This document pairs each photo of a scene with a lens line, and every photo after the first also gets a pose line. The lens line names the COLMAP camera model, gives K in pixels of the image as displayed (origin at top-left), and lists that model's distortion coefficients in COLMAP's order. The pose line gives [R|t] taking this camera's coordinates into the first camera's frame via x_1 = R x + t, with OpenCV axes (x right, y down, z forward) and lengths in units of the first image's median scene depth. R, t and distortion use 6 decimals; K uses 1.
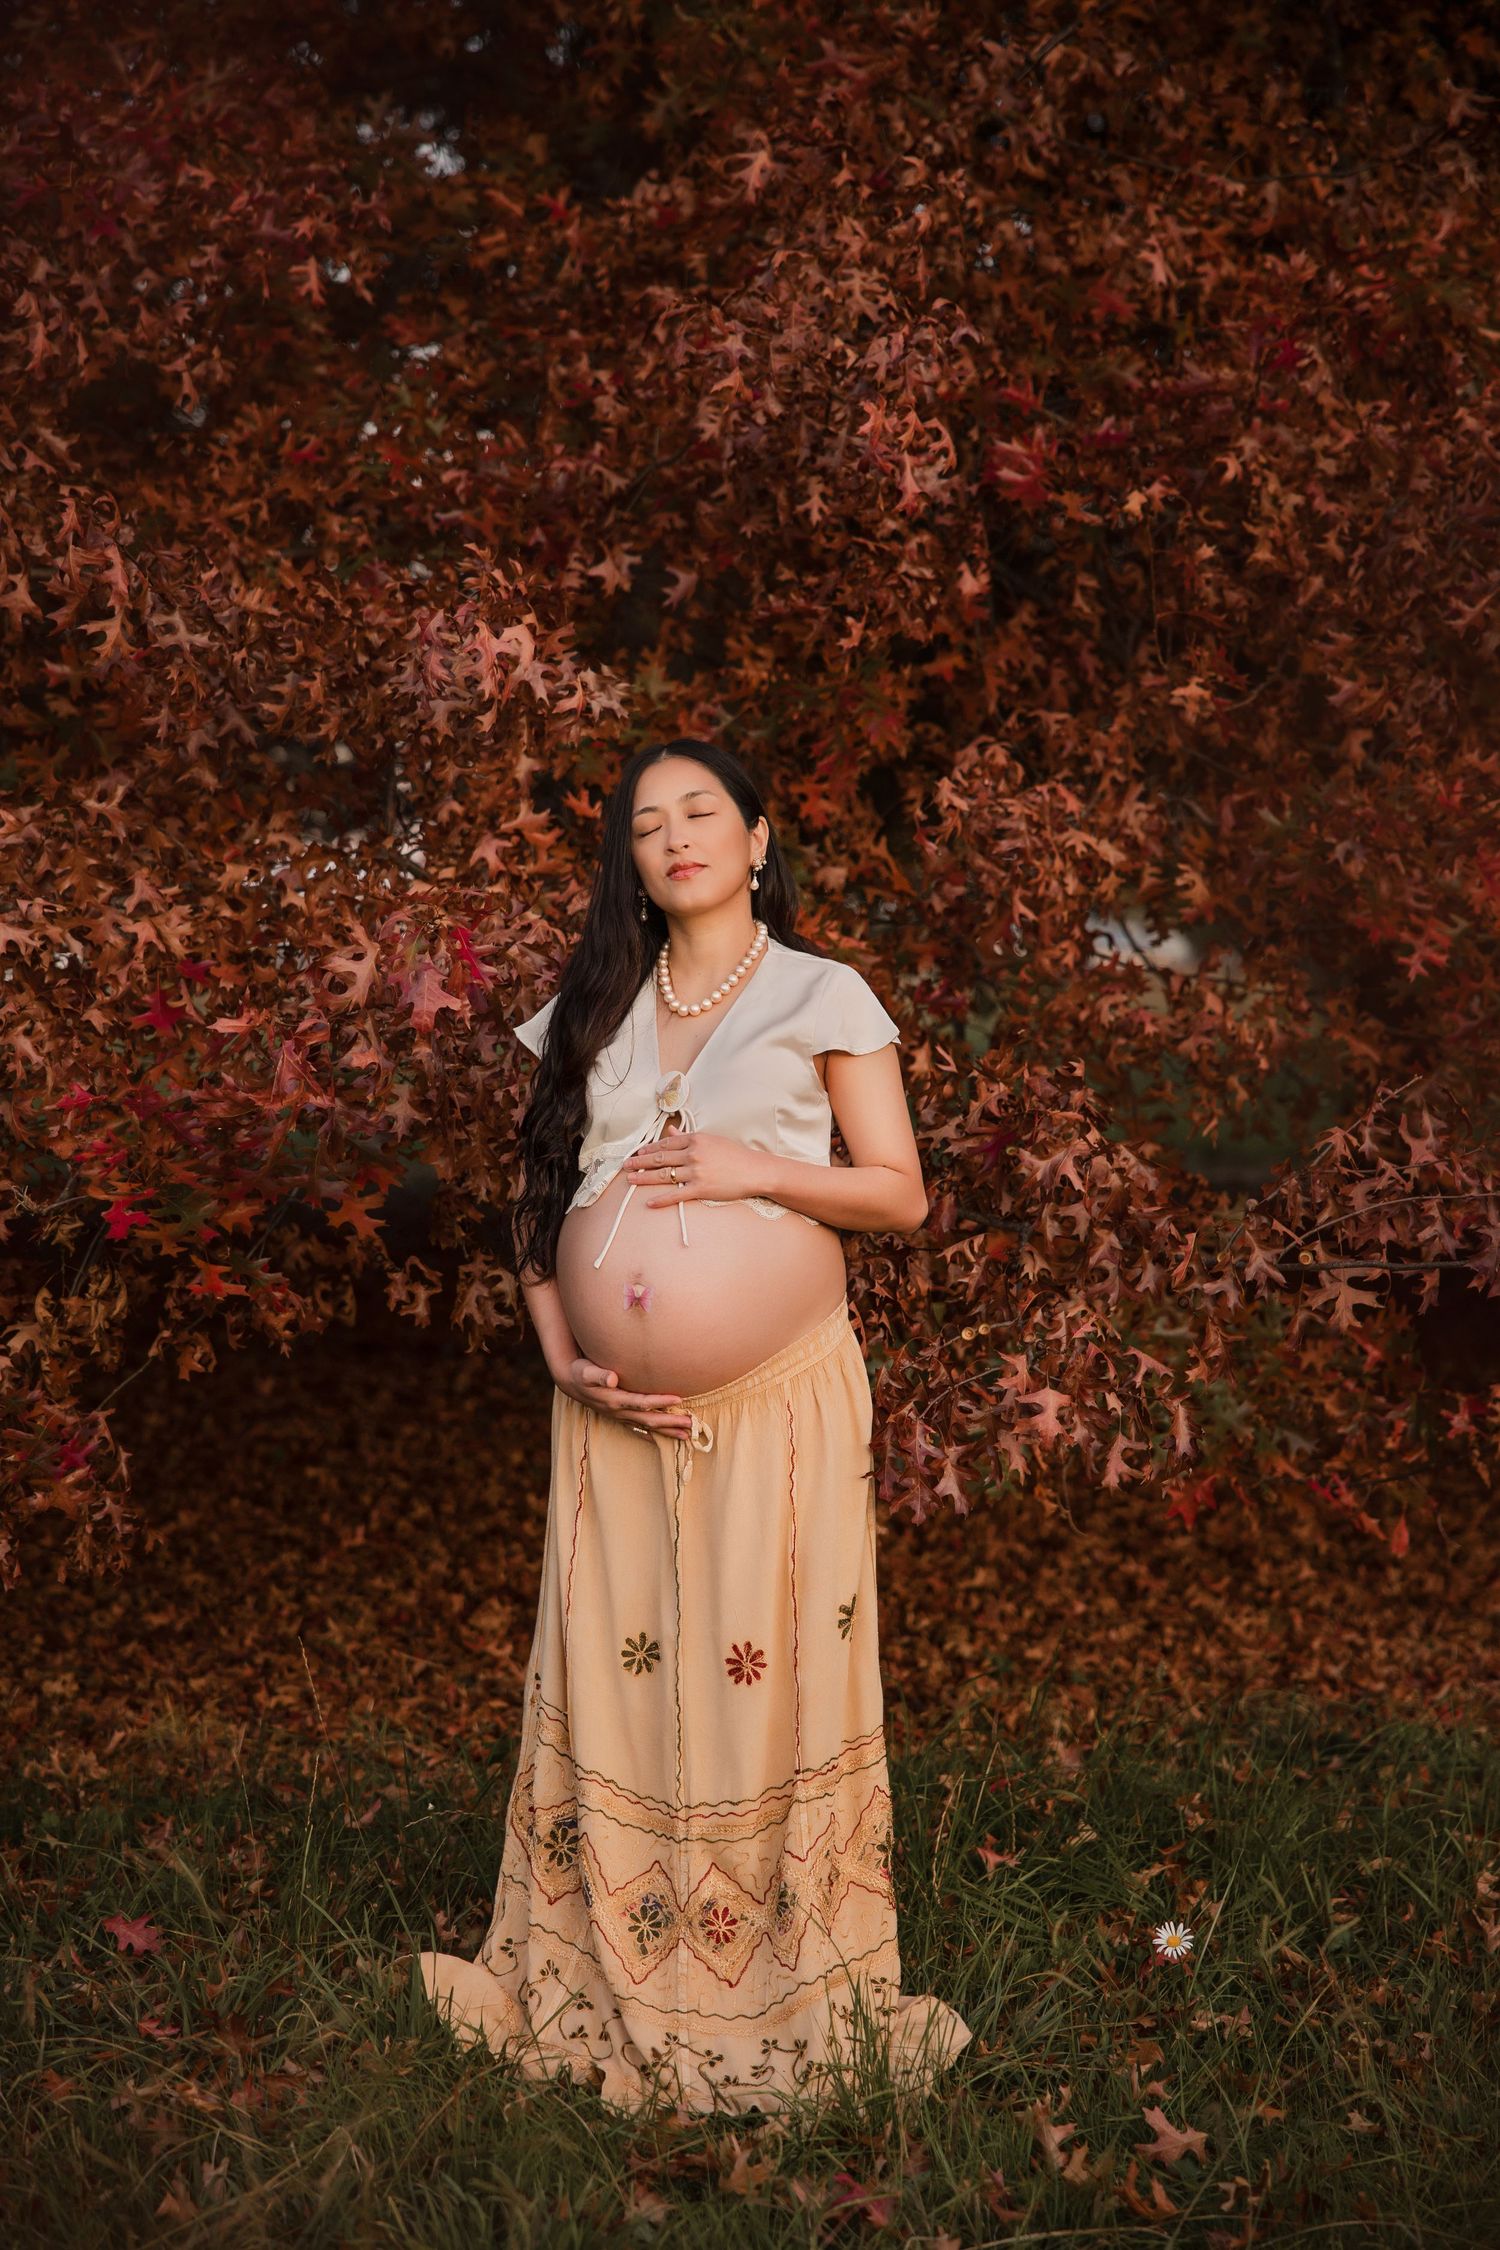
lens RADIAL K [[4214.4, 0, 750.0], [0, 4214.4, 1125.0], [0, 0, 1]] dist [0.058755, 2.100836]
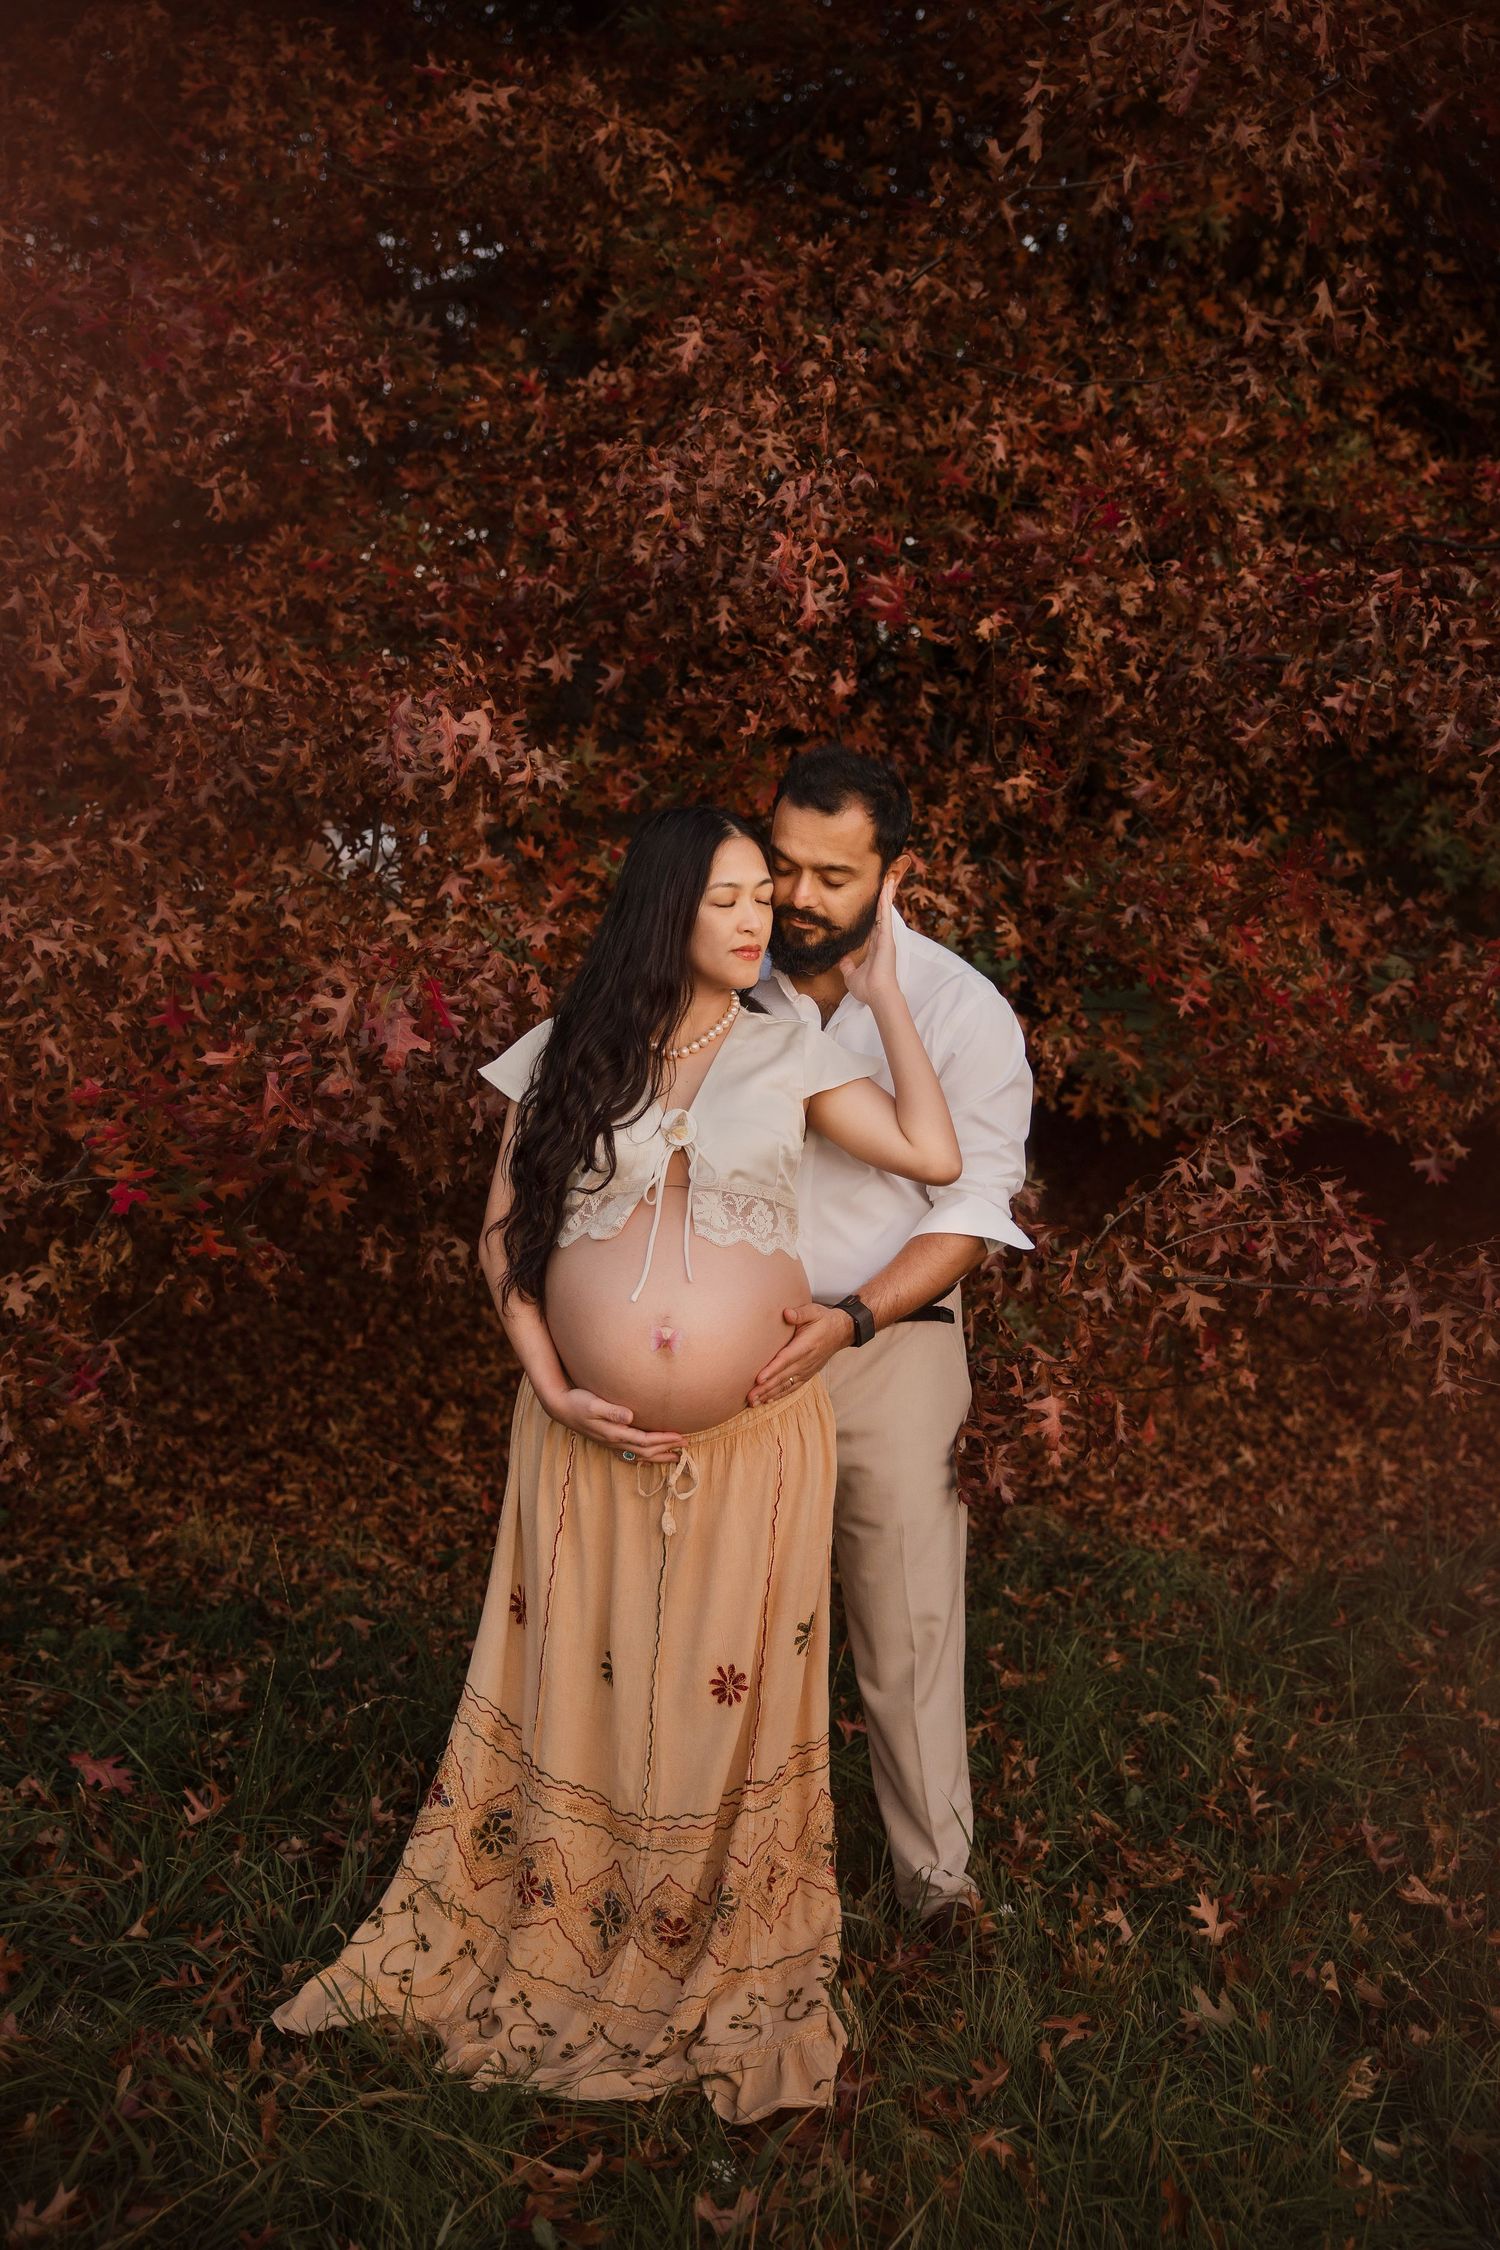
lens RADIAL K [[2511.7, 0, 804.1], [0, 2511.7, 1135.5], [0, 0, 1]] dist [0.051764, 0.020297]
pose [[0.997096, 0.032788, 0.068731, -0.007697], [-0.036625, 0.997796, 0.055326, -0.038747], [-0.066766, -0.057682, 0.996100, 0.265332]]
